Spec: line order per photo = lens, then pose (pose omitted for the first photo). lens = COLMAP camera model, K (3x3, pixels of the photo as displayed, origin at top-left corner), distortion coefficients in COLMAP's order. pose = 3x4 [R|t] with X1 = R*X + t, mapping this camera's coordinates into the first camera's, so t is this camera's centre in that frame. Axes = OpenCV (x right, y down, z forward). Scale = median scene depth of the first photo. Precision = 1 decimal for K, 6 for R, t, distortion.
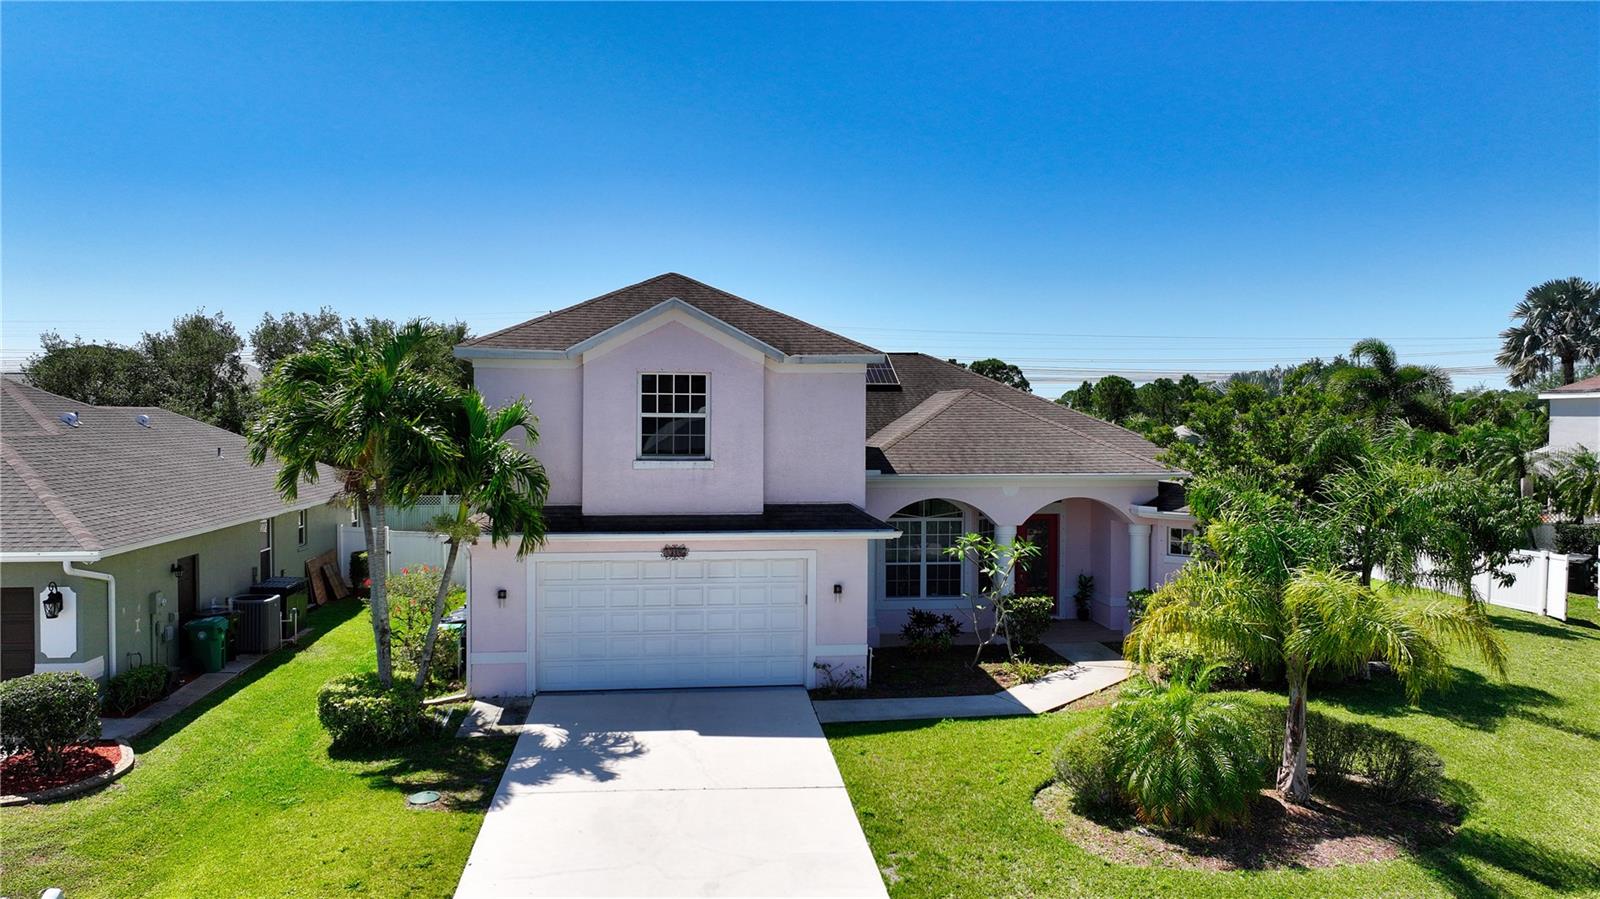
lens RADIAL K [[1126.0, 0, 802.2], [0, 1126.0, 455.5], [0, 0, 1]] dist [-0.001542, 0.017239]
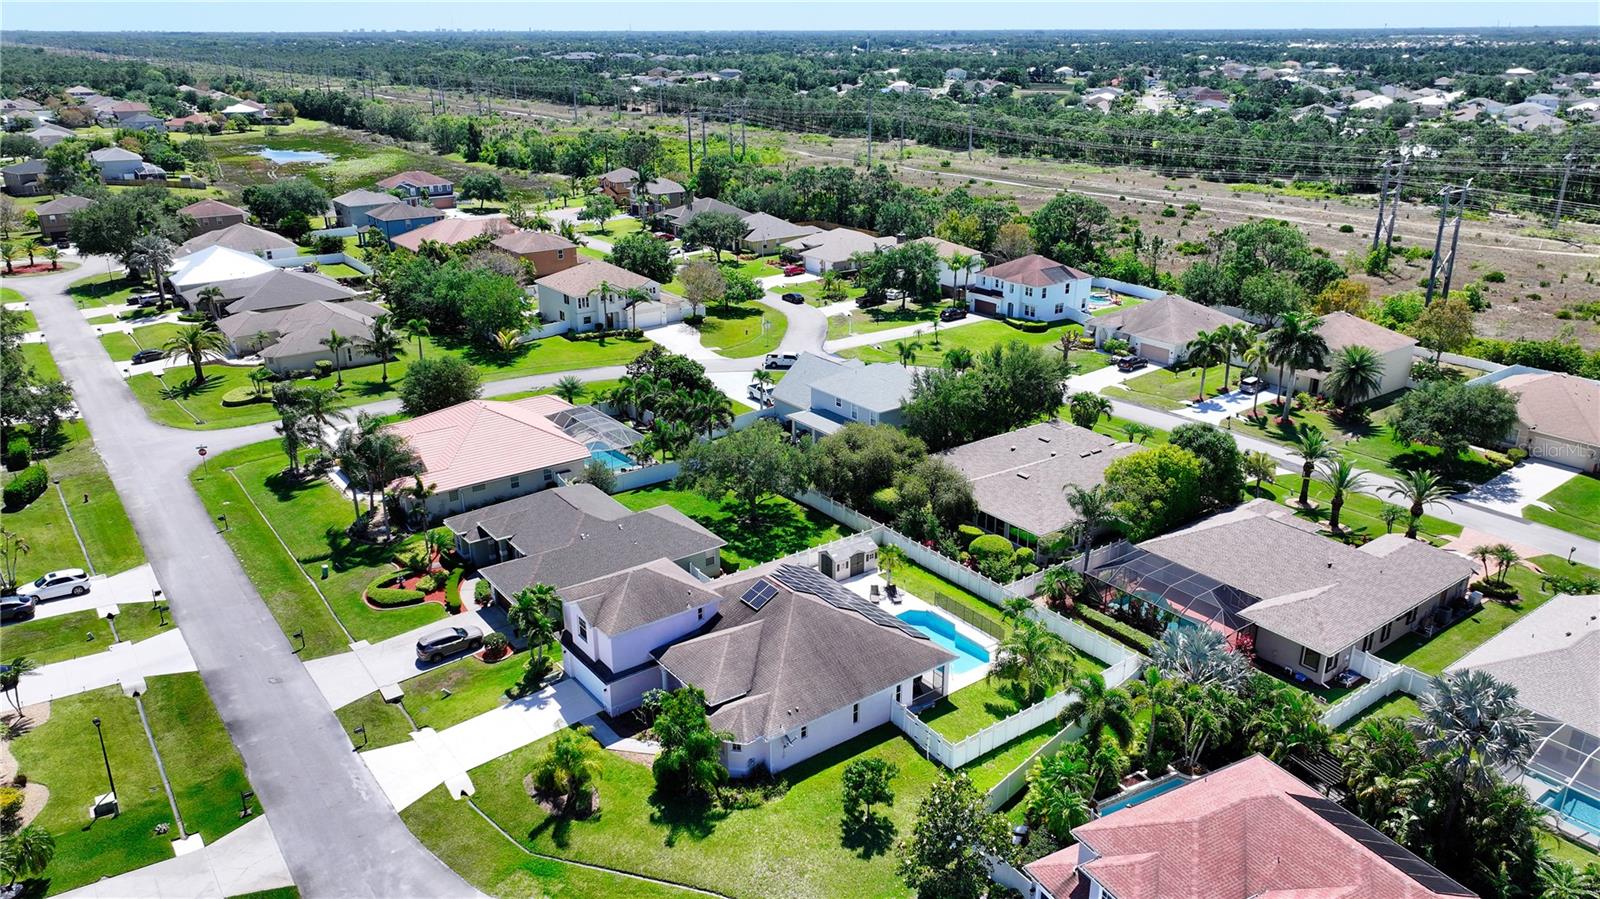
lens RADIAL K [[1126.0, 0, 794.6], [0, 1126.0, 444.7], [0, 0, 1]] dist [-0.001542, 0.017239]
pose [[0.495467, 0.296435, -0.816479, 3.051197], [-0.022100, 0.943963, 0.329310, -1.826448], [0.868345, -0.145118, 0.474254, -0.056708]]
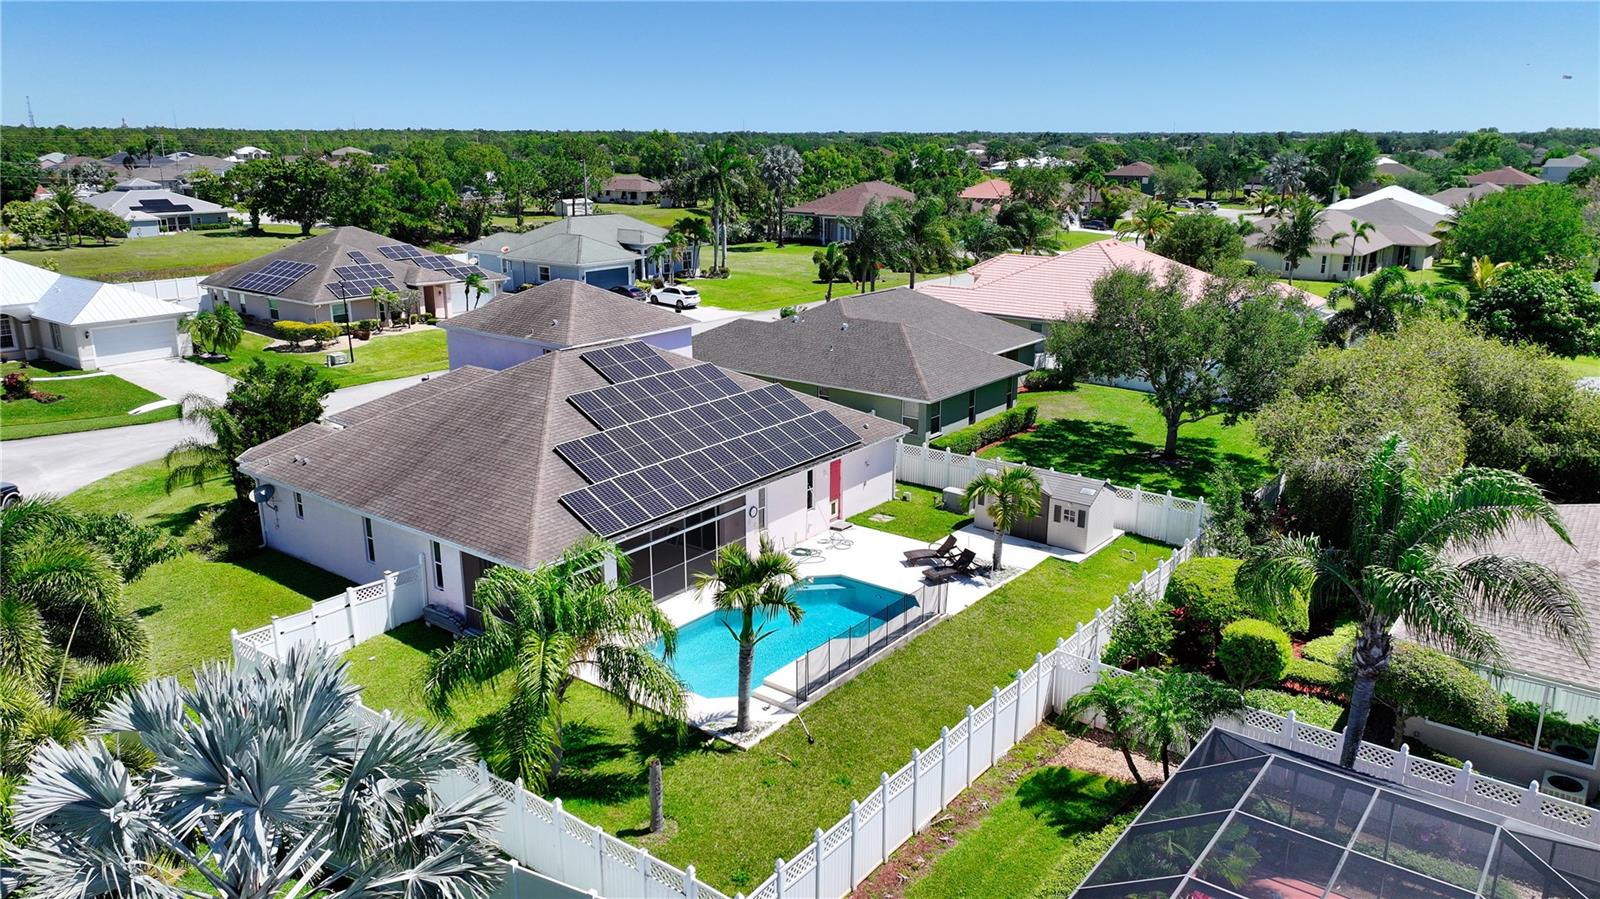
lens RADIAL K [[1126.0, 0, 800.2], [0, 1126.0, 440.6], [0, 0, 1]] dist [-0.001542, 0.017239]
pose [[-0.699543, 0.183639, -0.690591, 1.258898], [-0.026548, 0.959069, 0.281924, -0.561349], [0.714097, 0.215552, -0.666035, 3.270298]]
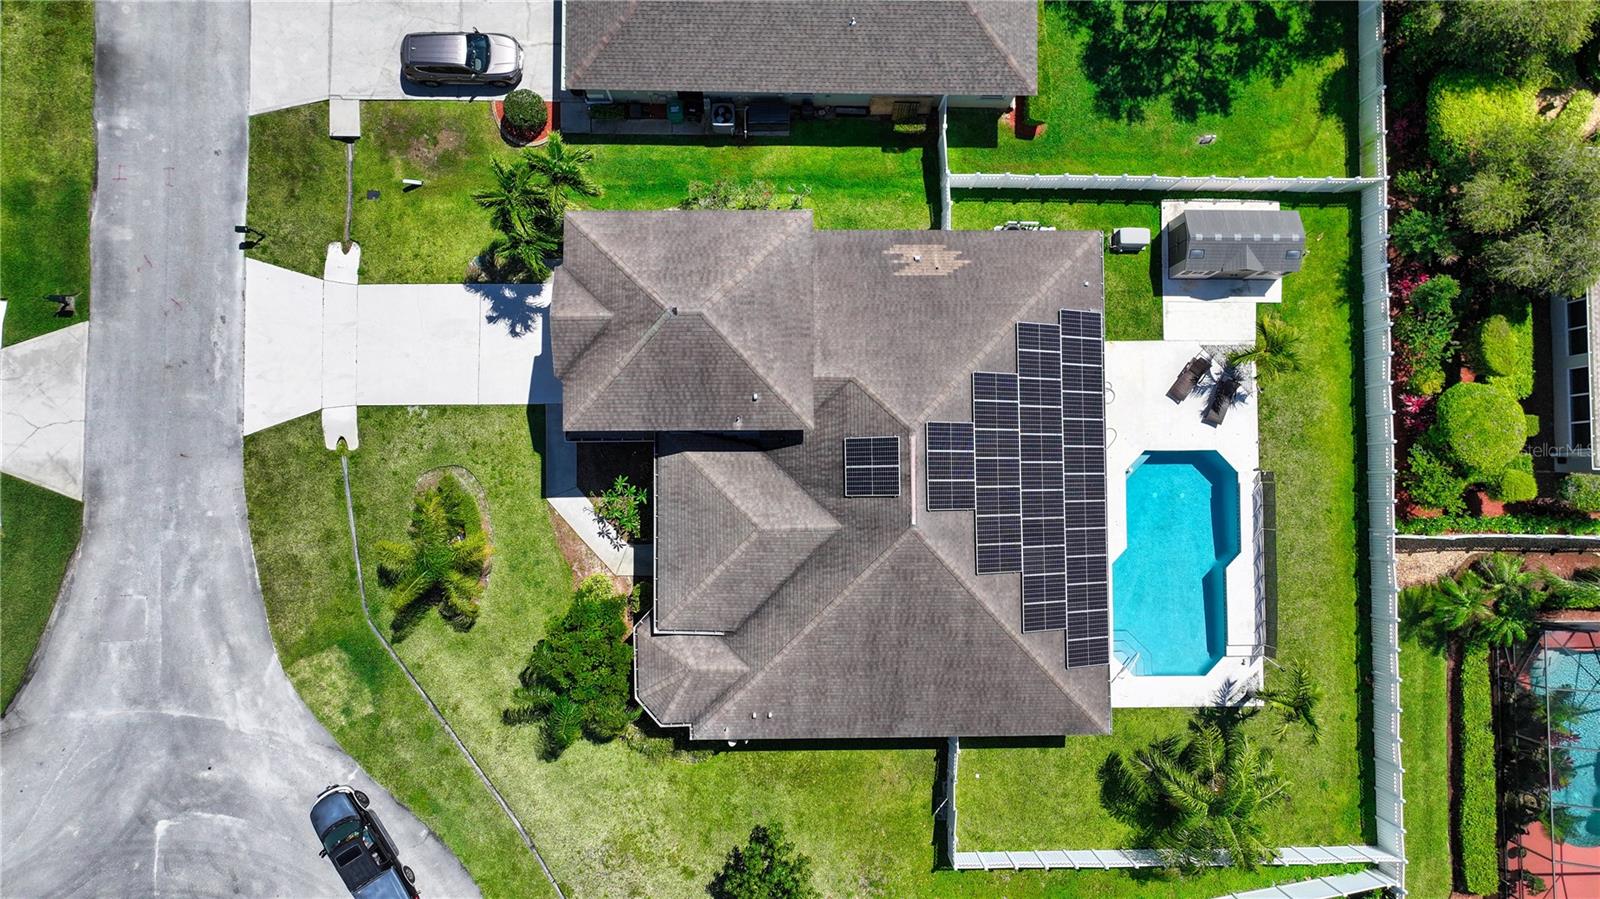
lens RADIAL K [[1126.0, 0, 797.9], [0, 1126.0, 447.2], [0, 0, 1]] dist [-0.001542, 0.017239]
pose [[-0.113152, 0.992286, -0.050655, 0.155326], [-0.061041, 0.043944, 0.997167, -2.035197], [0.991701, 0.115923, 0.055598, 1.310738]]
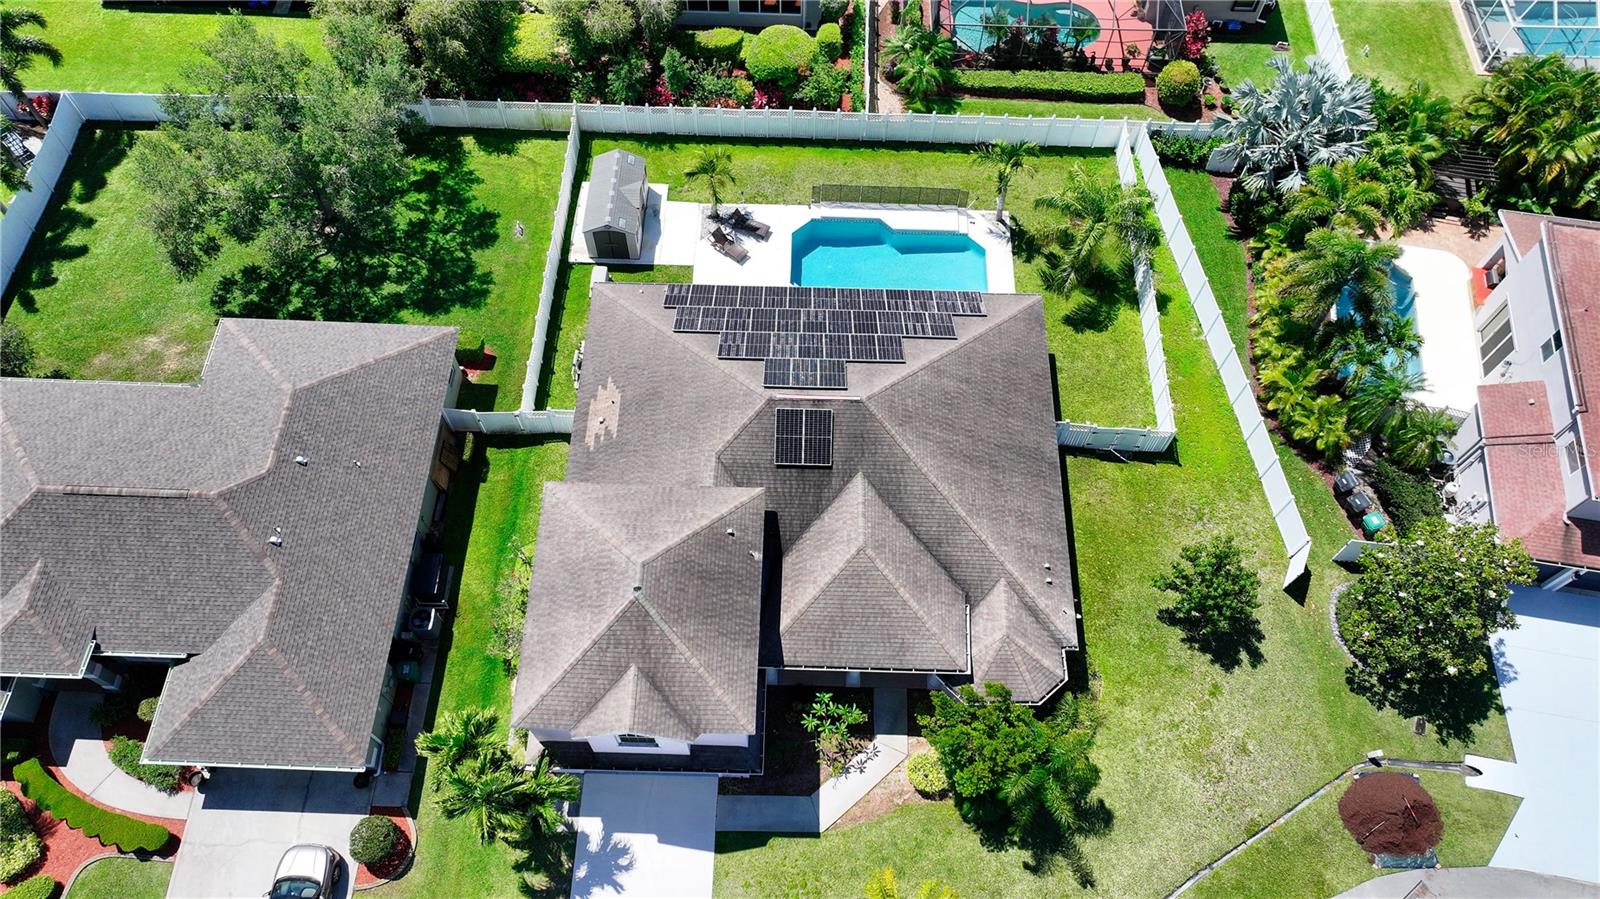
lens RADIAL K [[1126.0, 0, 799.6], [0, 1126.0, 450.9], [0, 0, 1]] dist [-0.001542, 0.017239]
pose [[0.989763, 0.129789, -0.059359, 0.190966], [-0.015788, 0.512935, 0.858282, -1.819147], [0.141843, -0.848559, 0.509734, 0.507284]]
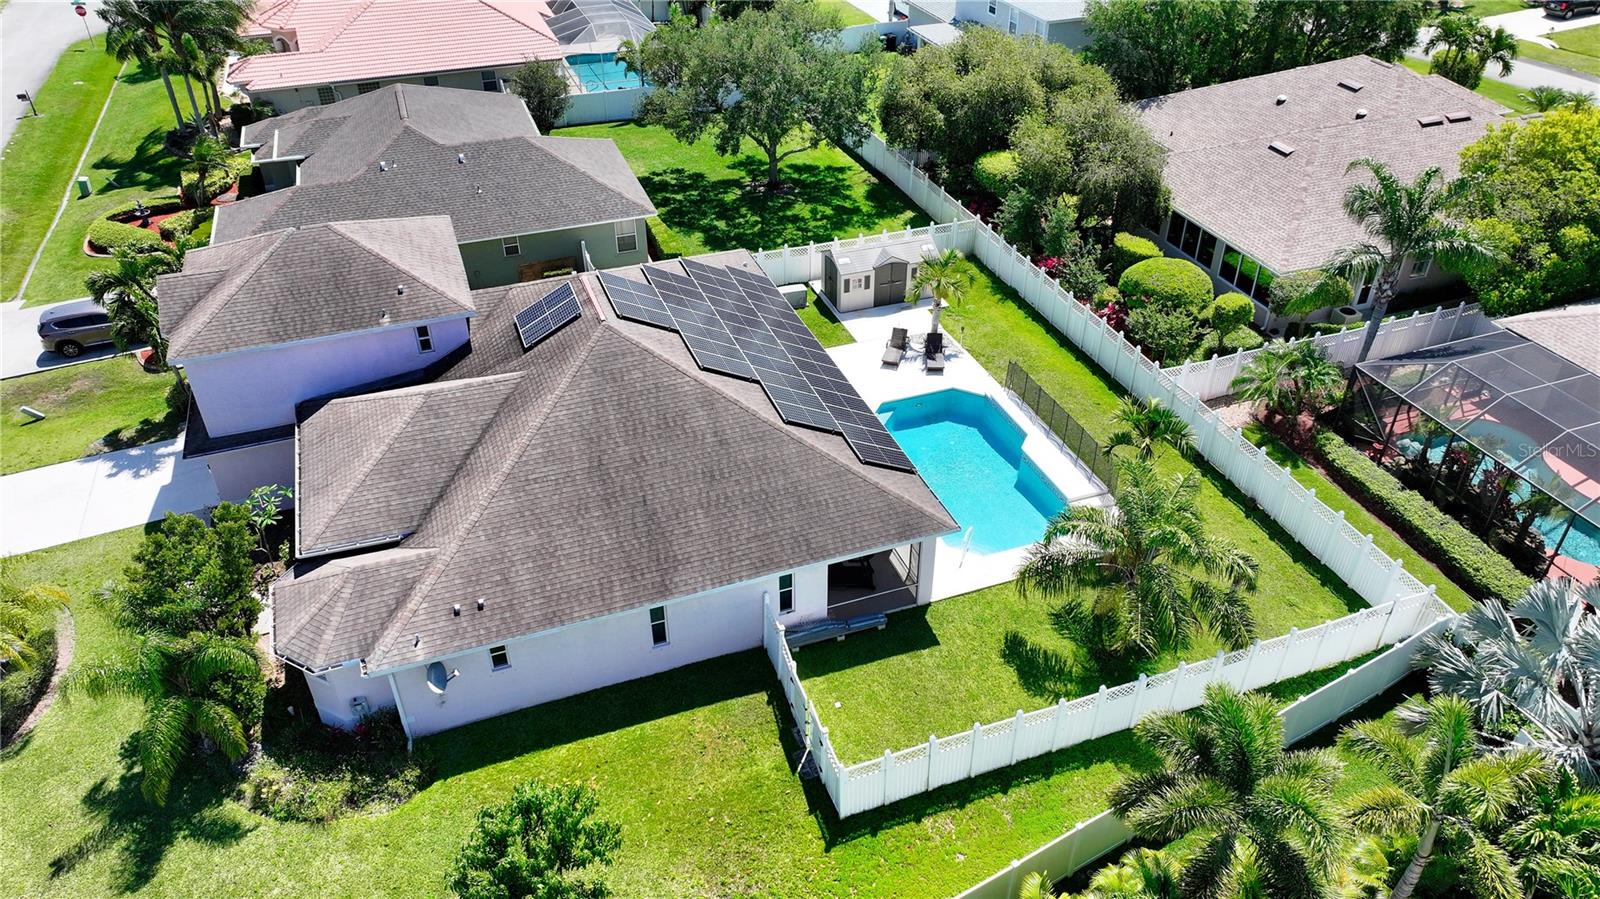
lens RADIAL K [[1126.0, 0, 799.0], [0, 1126.0, 449.7], [0, 0, 1]] dist [-0.001542, 0.017239]
pose [[0.230769, 0.555782, -0.798656, 1.624094], [-0.026077, 0.824049, 0.565918, -0.914578], [0.972659, -0.109770, 0.204658, 1.547877]]
